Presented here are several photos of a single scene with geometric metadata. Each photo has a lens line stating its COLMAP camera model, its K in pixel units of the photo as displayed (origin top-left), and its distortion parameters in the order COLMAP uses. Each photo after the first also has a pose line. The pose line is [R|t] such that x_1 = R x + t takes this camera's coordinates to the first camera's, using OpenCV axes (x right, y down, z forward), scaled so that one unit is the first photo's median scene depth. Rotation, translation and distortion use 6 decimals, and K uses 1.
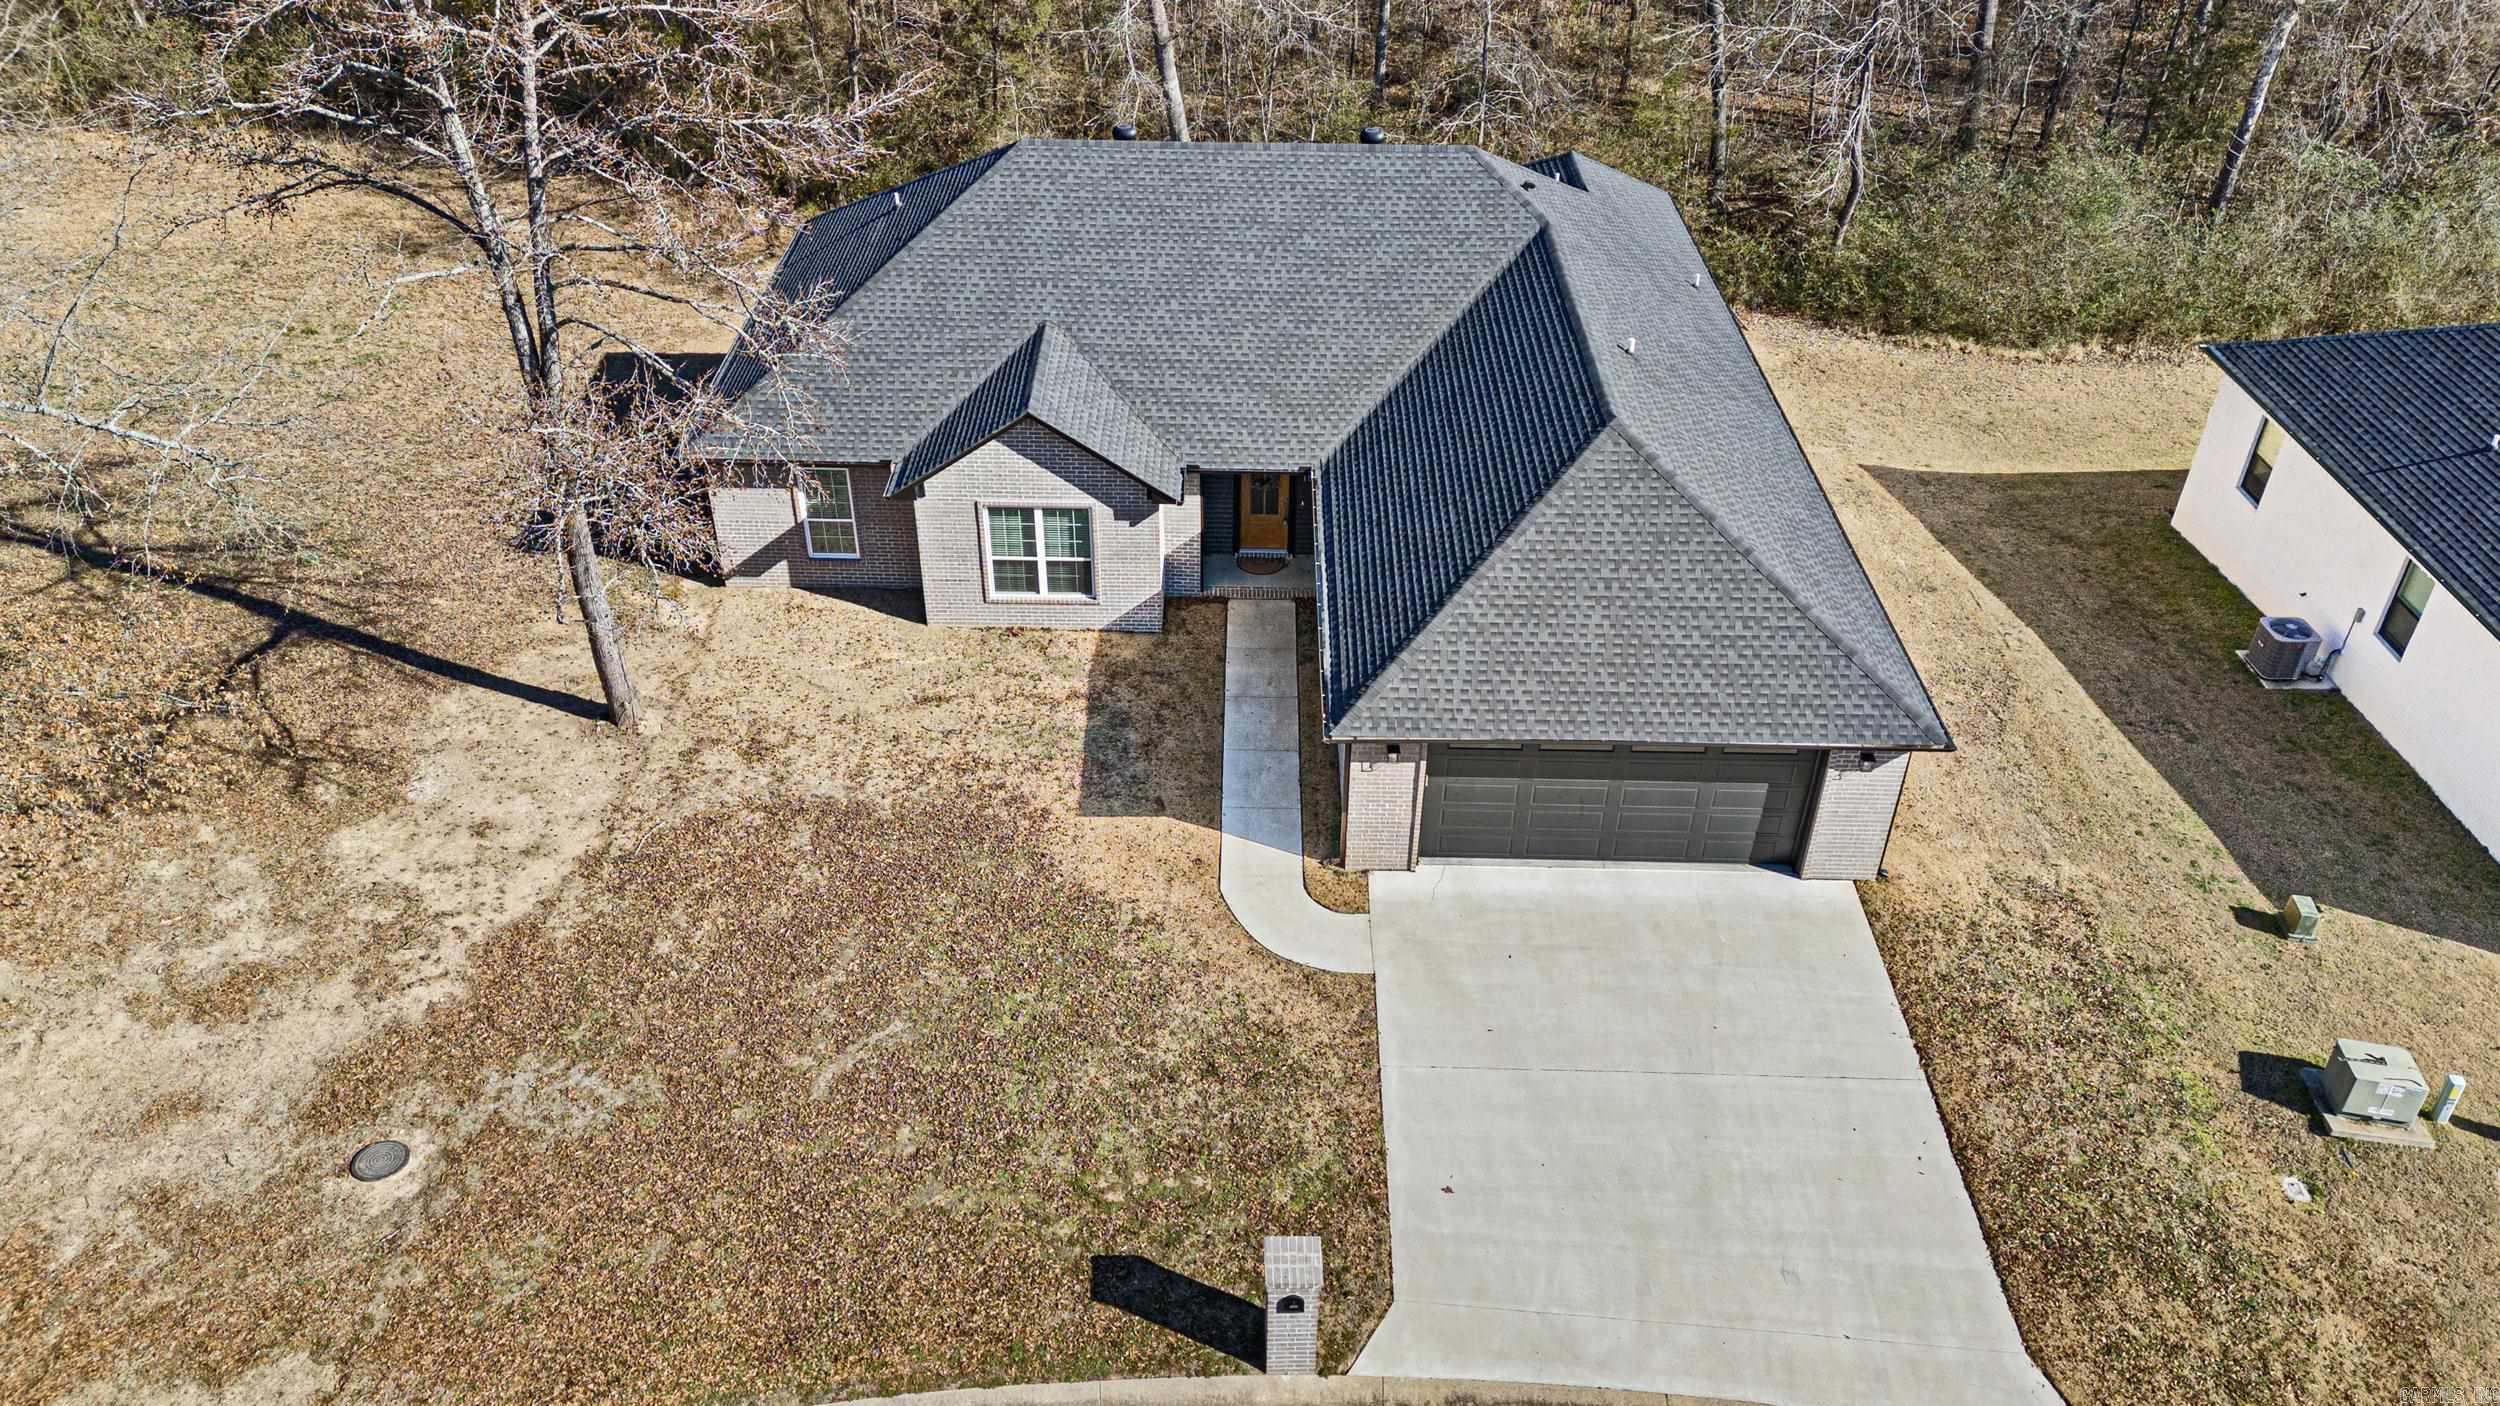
lens RADIAL K [[1856.1, 0, 1250.0], [0, 1856.1, 703.0], [0, 0, 1]] dist [0.041933, -0.061041]
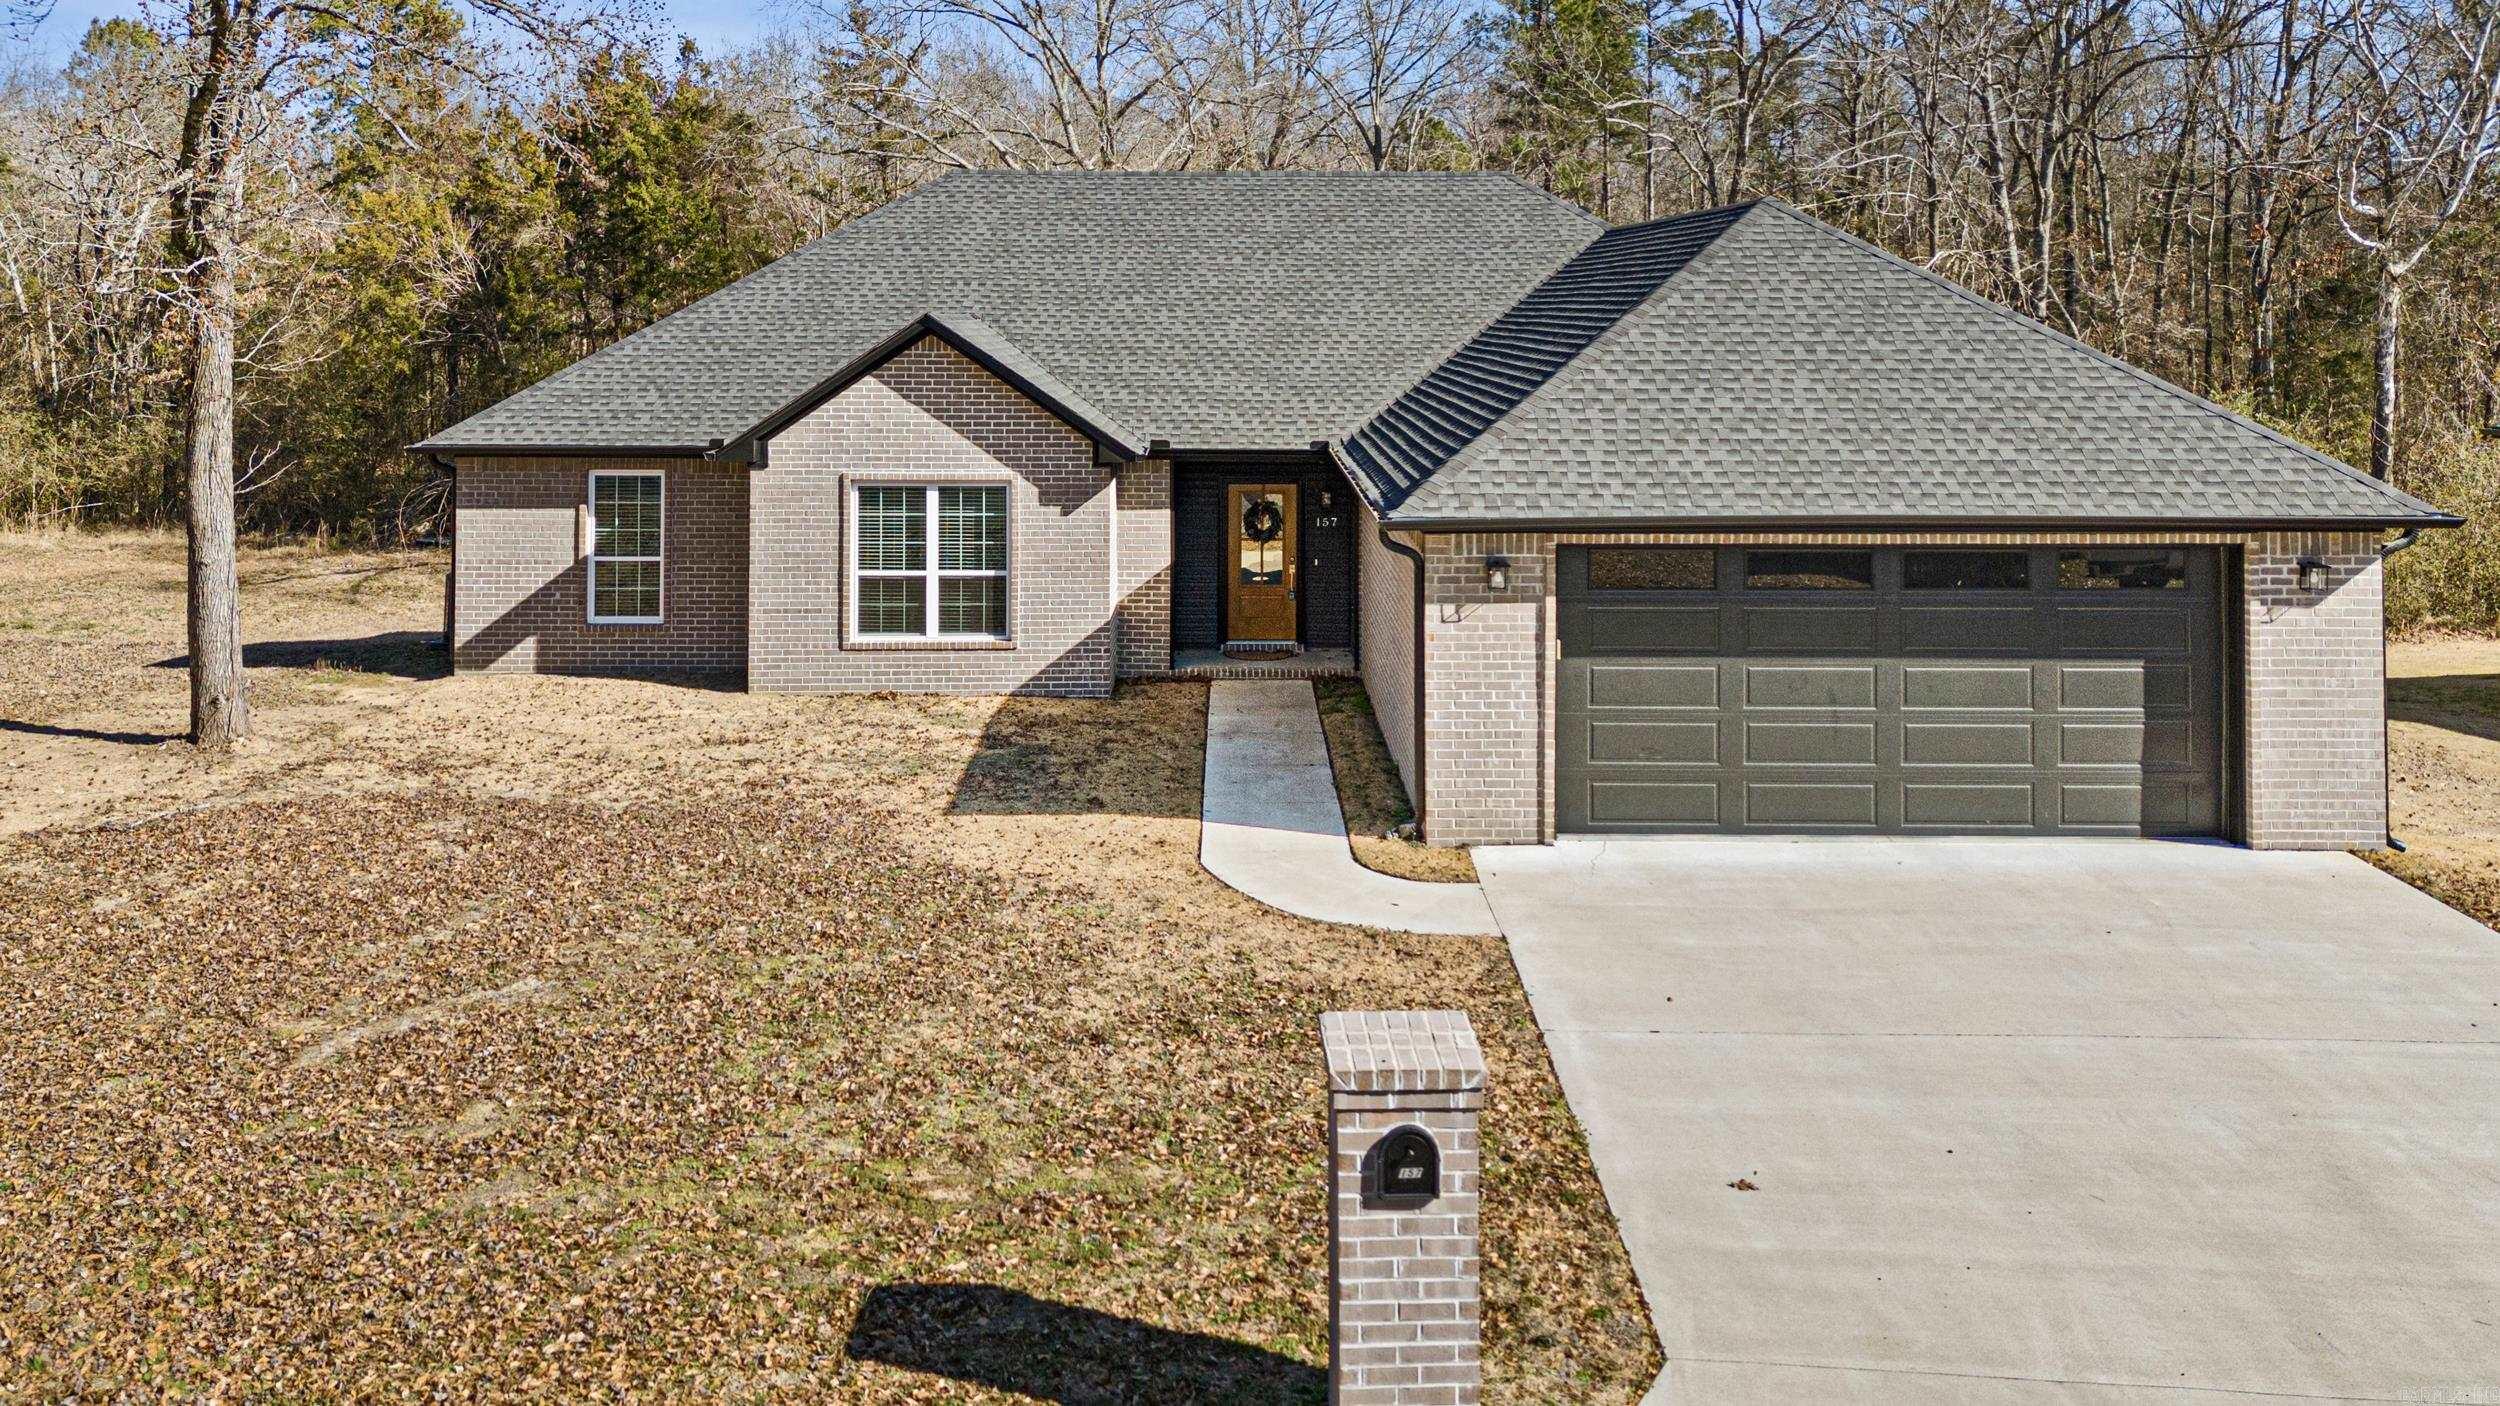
lens RADIAL K [[1940.4, 0, 1242.3], [0, 1940.4, 251.7], [0, 0, 1]] dist [0.013085, 0.001347]
pose [[0.999900, -0.008298, 0.011432, -0.008030], [0.013505, 0.798924, -0.601280, 0.276786], [-0.004144, 0.601375, 0.798956, 0.404886]]
